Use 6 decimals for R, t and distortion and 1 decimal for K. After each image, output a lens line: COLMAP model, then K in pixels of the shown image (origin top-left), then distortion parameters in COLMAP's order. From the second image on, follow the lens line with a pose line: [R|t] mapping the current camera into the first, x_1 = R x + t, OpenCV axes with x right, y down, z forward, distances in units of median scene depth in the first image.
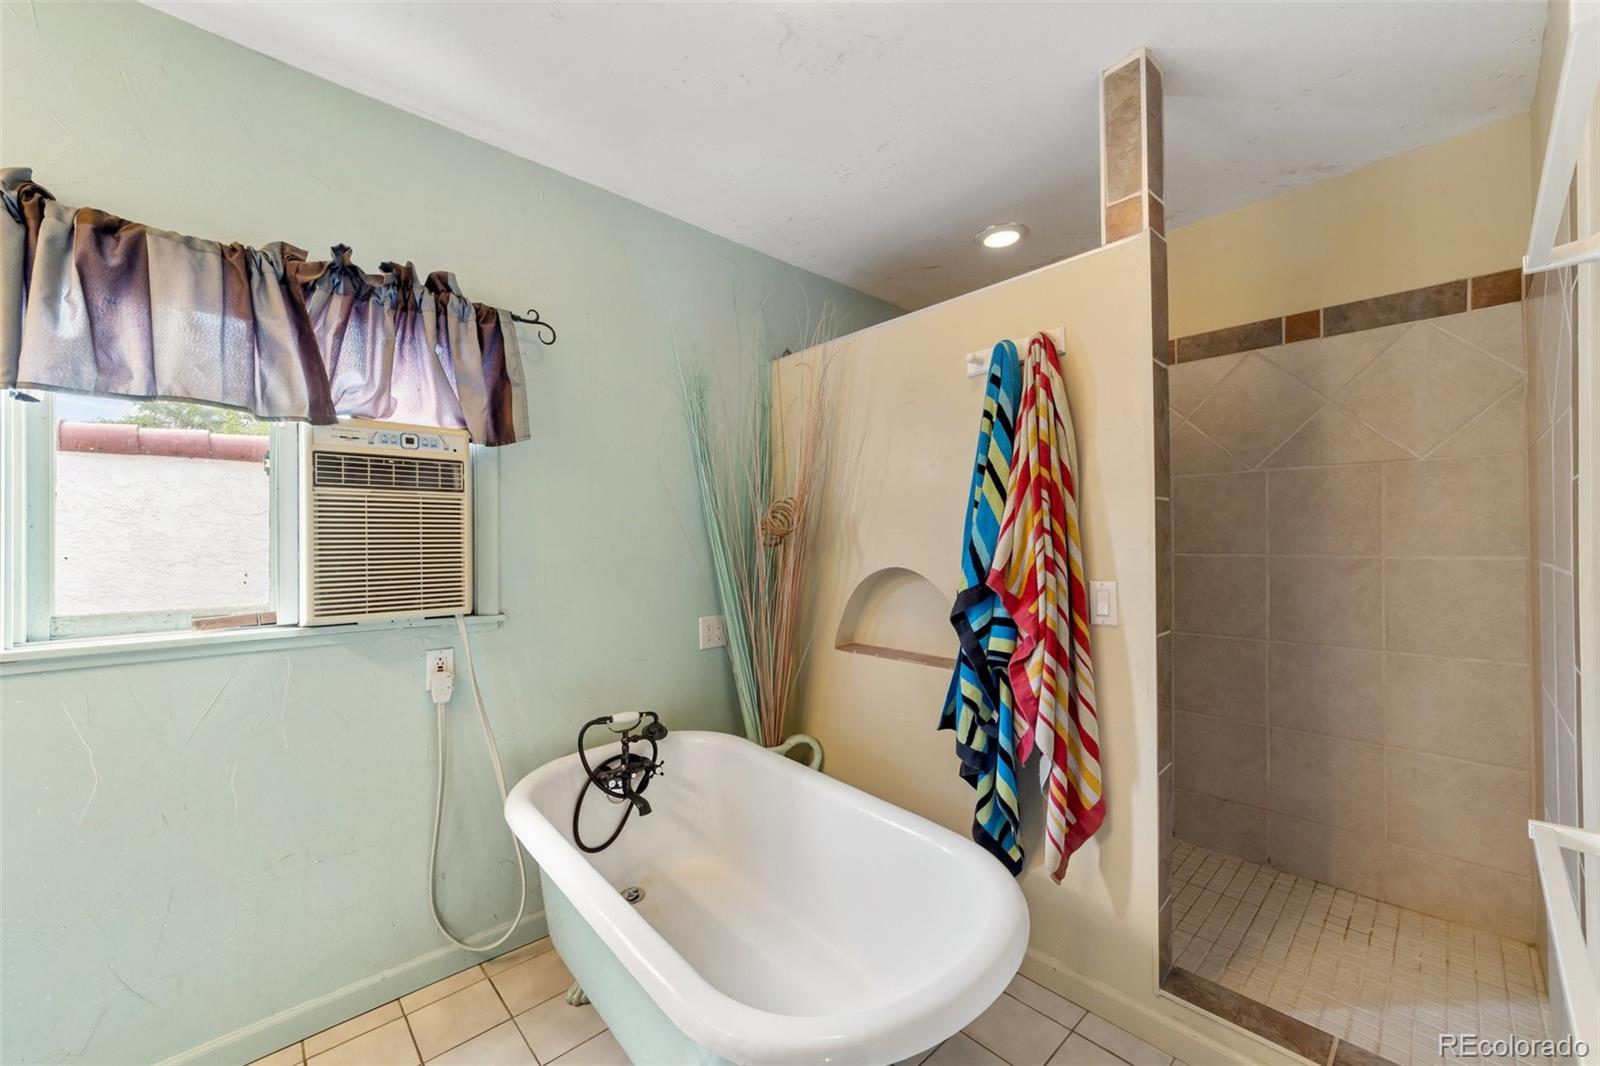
lens RADIAL K [[619.8, 0, 804.9], [0, 619.8, 549.9], [0, 0, 1]] dist [-0.021879, 0.006961]
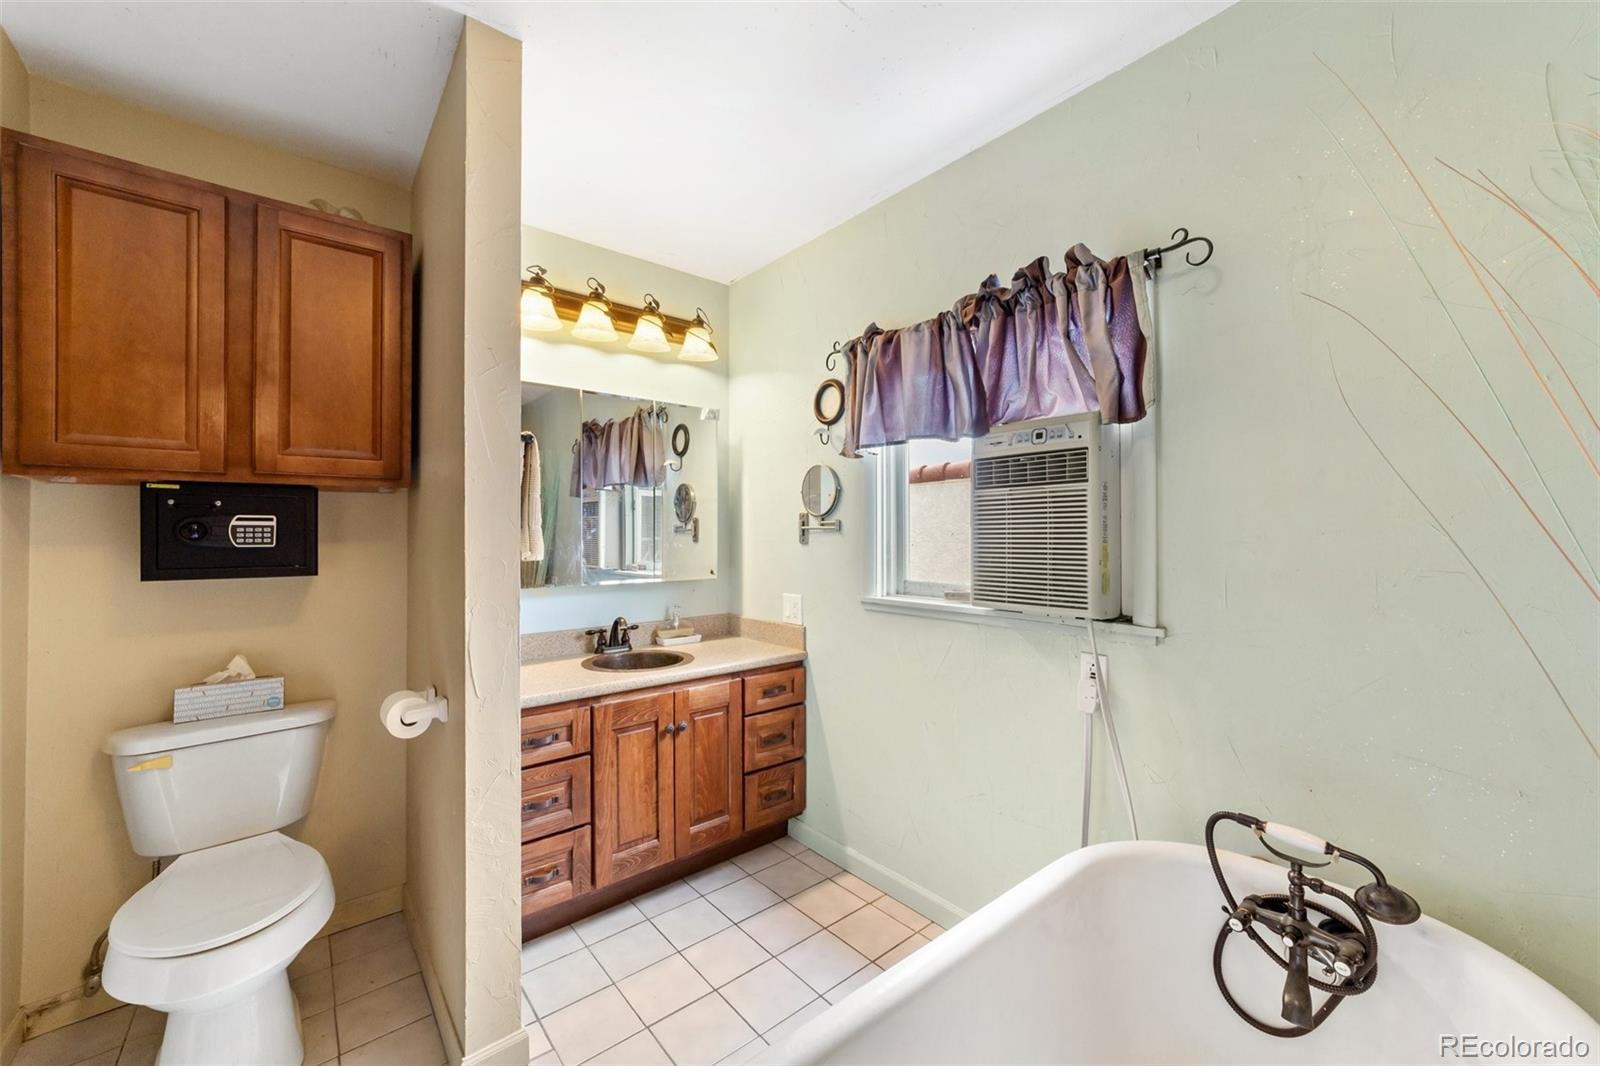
lens RADIAL K [[619.8, 0, 804.9], [0, 619.8, 549.9], [0, 0, 1]] dist [-0.021879, 0.006961]
pose [[-0.073342, 0.019453, -0.997117, 0.384816], [-0.029281, 0.999337, 0.021650, -0.002184], [0.996877, 0.030785, -0.072724, 0.686966]]
